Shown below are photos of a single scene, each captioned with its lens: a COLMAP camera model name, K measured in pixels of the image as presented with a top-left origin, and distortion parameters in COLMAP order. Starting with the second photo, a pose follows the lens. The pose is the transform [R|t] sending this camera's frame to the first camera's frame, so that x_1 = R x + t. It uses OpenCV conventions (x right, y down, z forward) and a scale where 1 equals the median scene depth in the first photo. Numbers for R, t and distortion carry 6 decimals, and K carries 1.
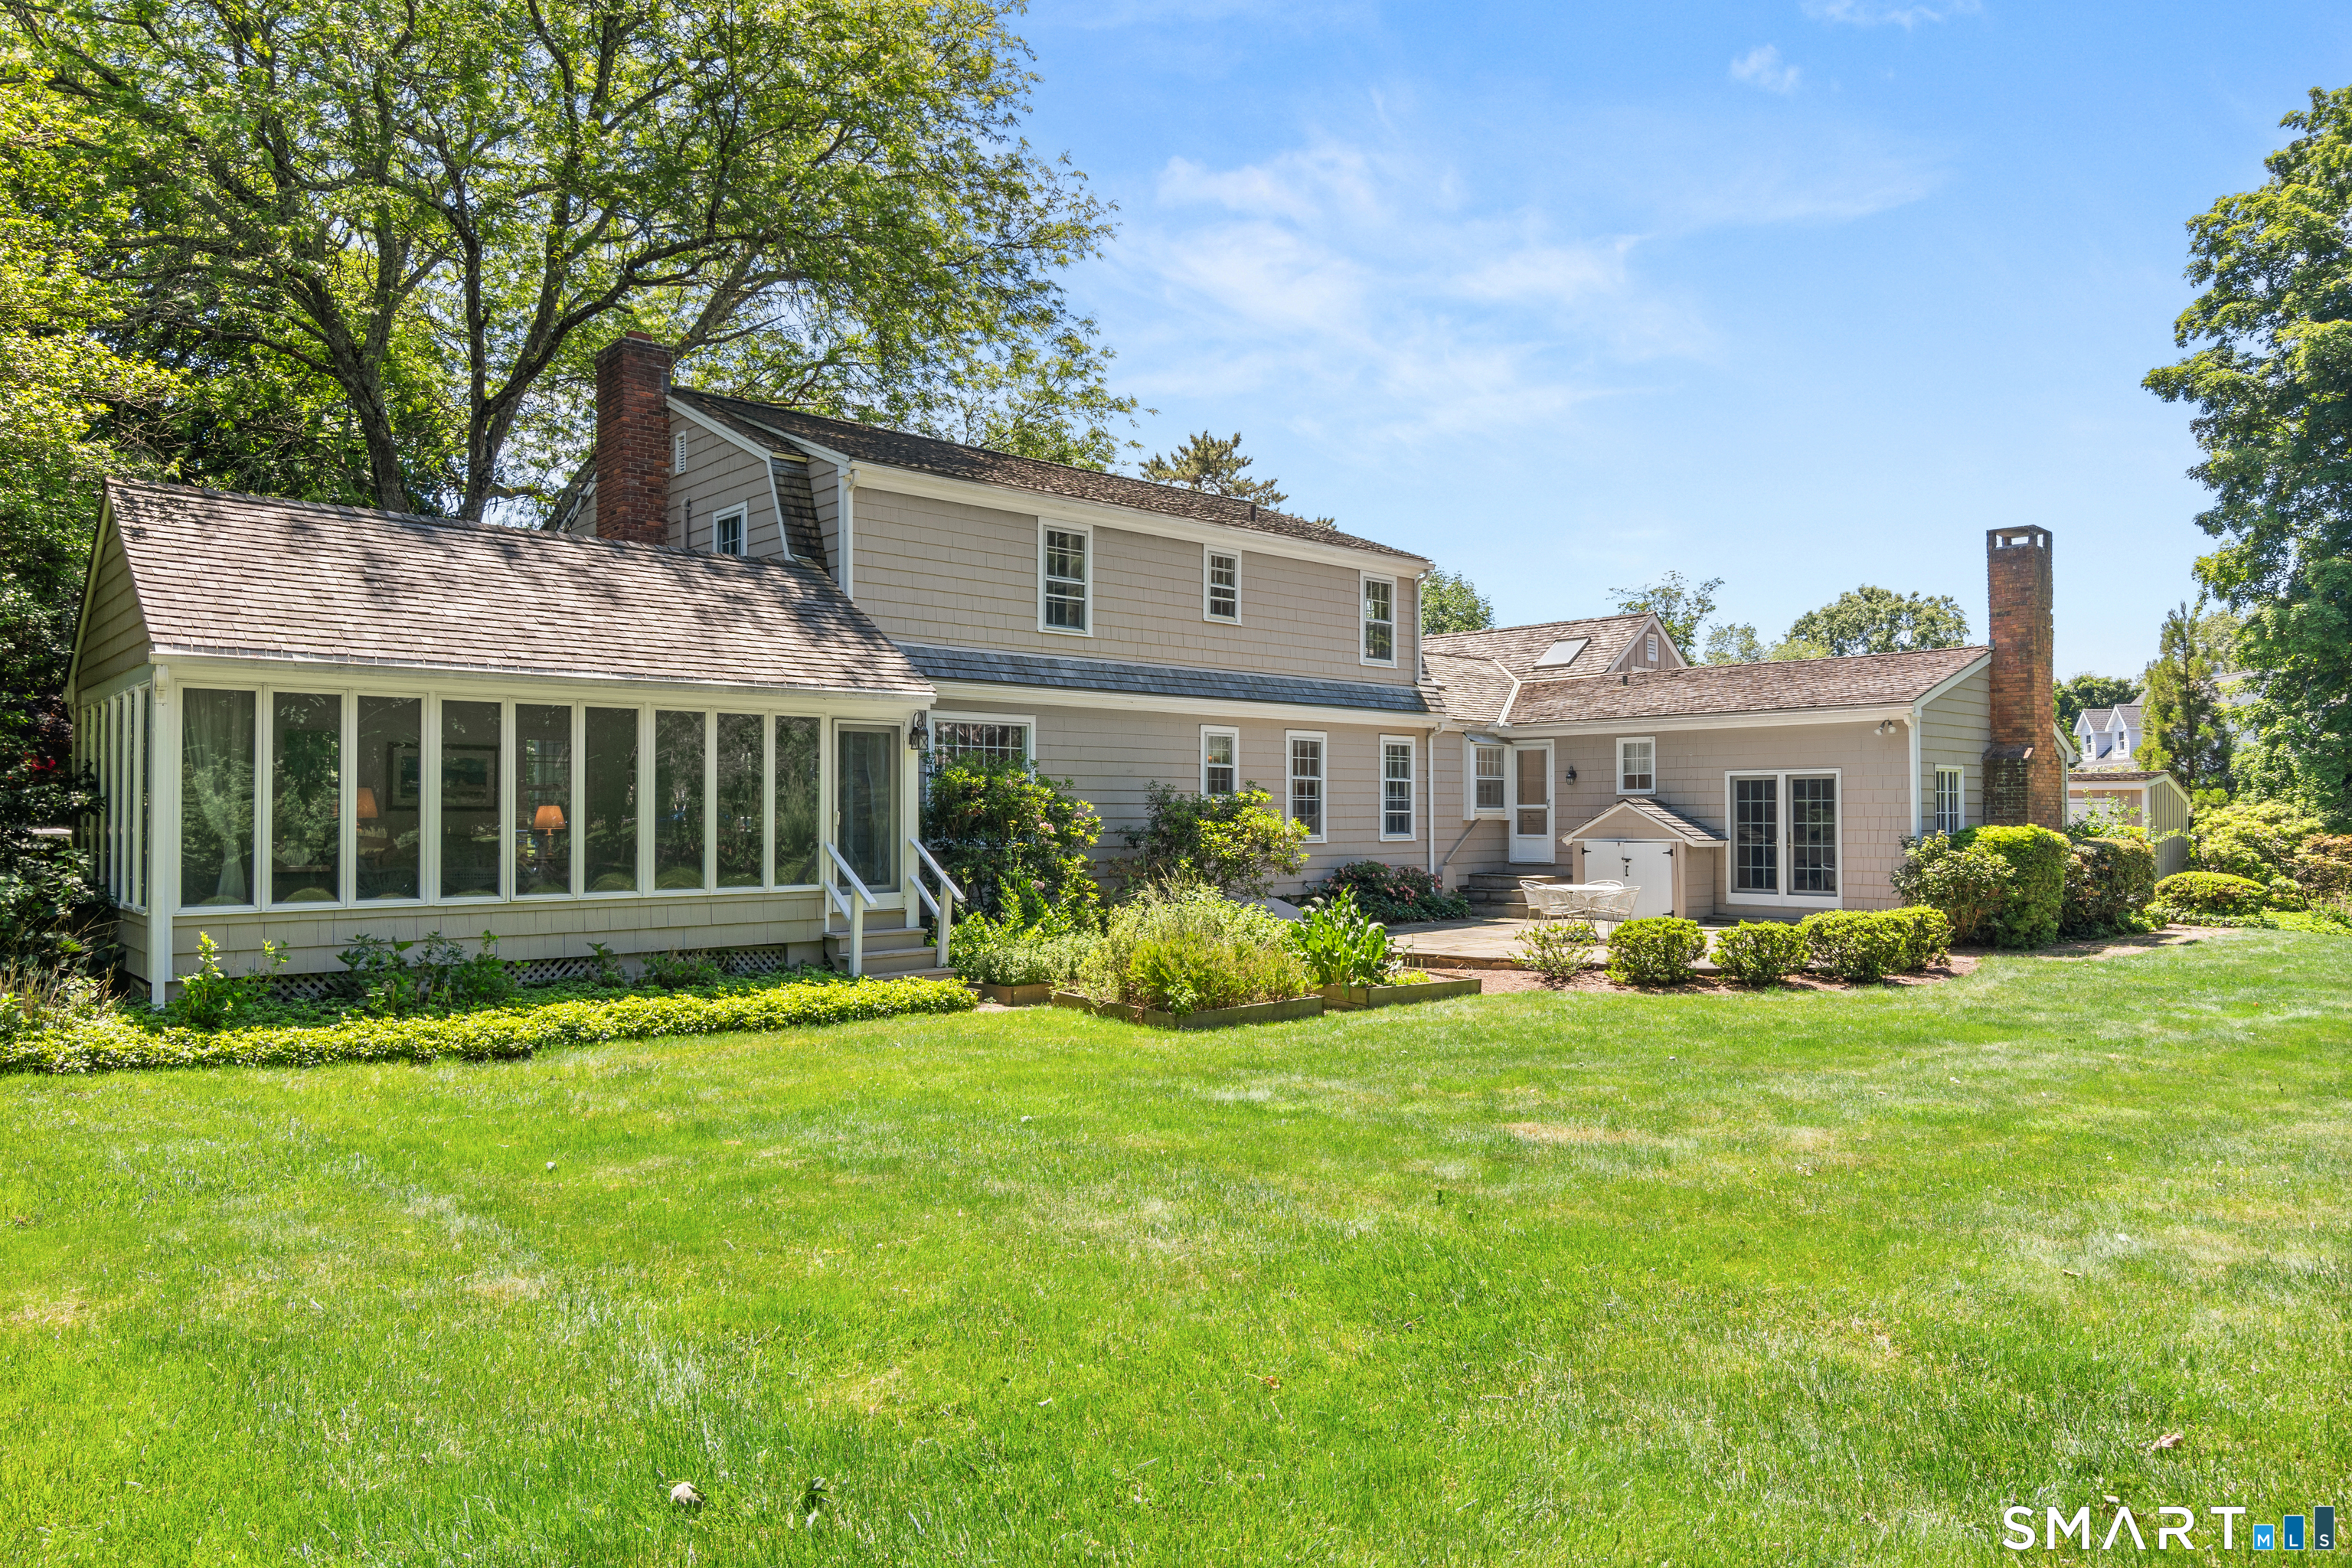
lens RADIAL K [[1491.6, 0, 1166.8], [0, 1491.6, 777.0], [0, 0, 1]] dist [0.034898, -0.001198]
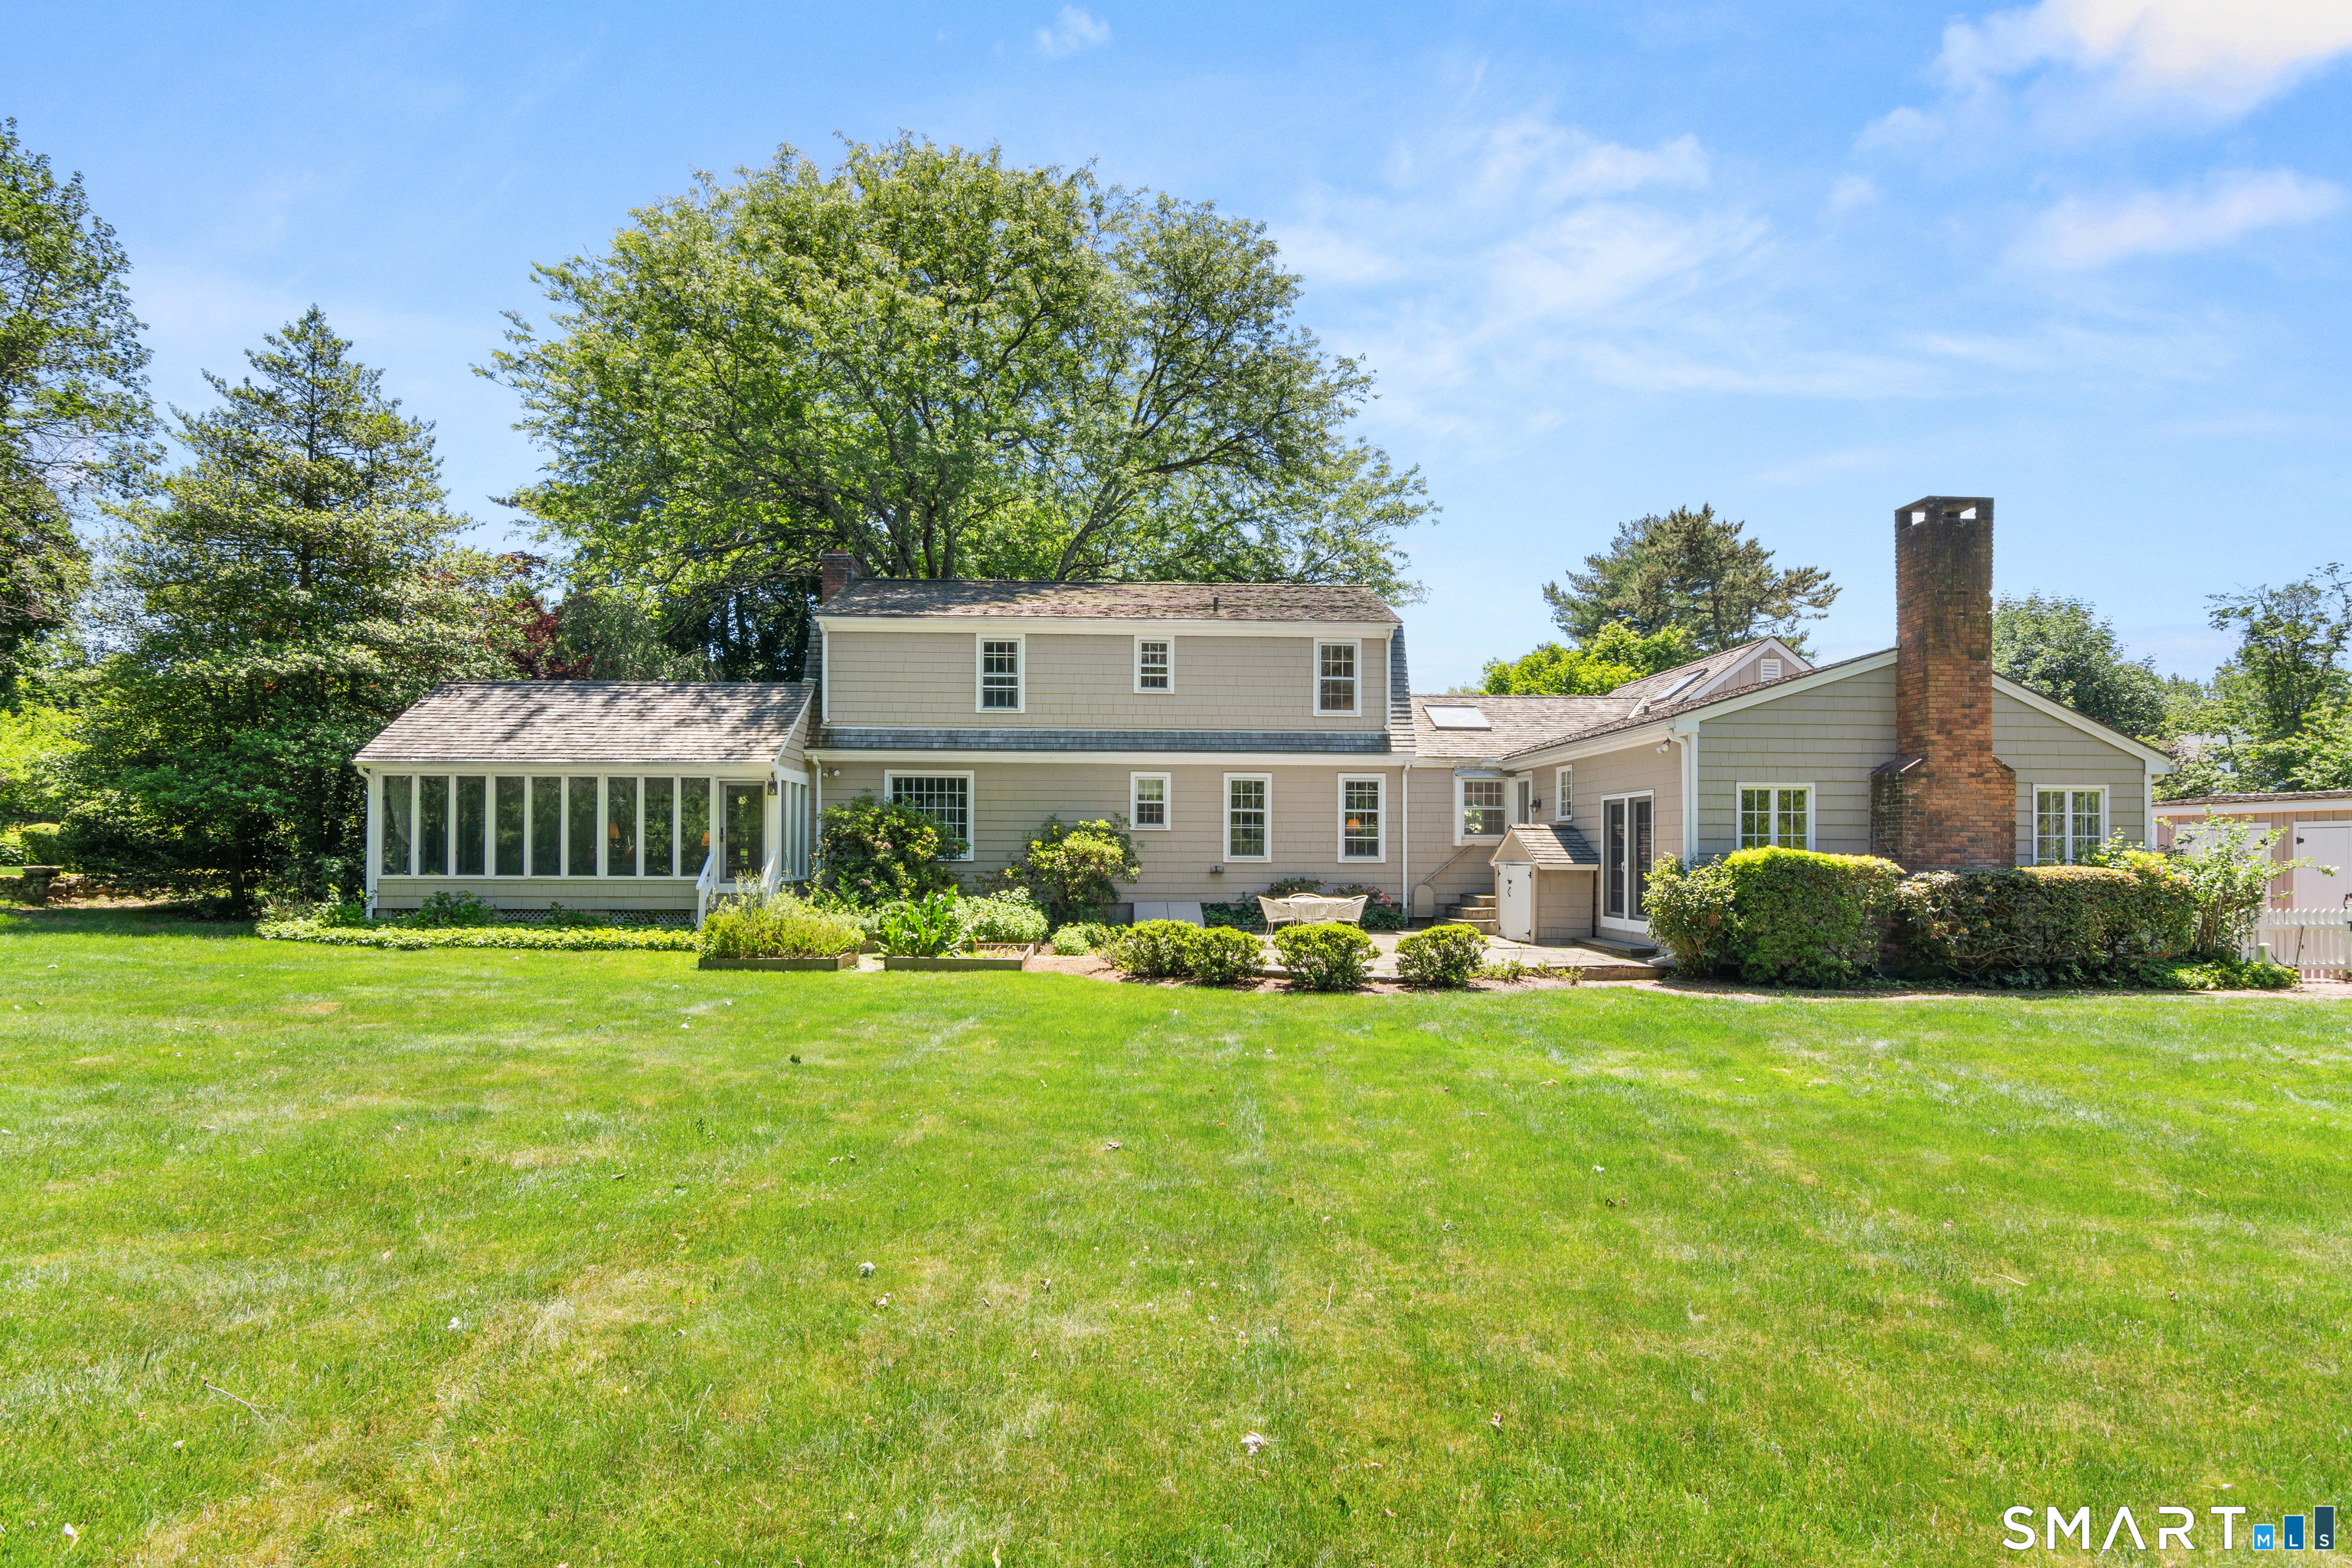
lens RADIAL K [[1119.6, 0, 1158.6], [0, 1119.6, 851.5], [0, 0, 1]] dist [0.006109, 0.001355]
pose [[0.775361, 0.002906, -0.631512, 0.668386], [0.011201, 0.999769, 0.018353, 0.018093], [0.631419, -0.021304, 0.775149, 0.236211]]
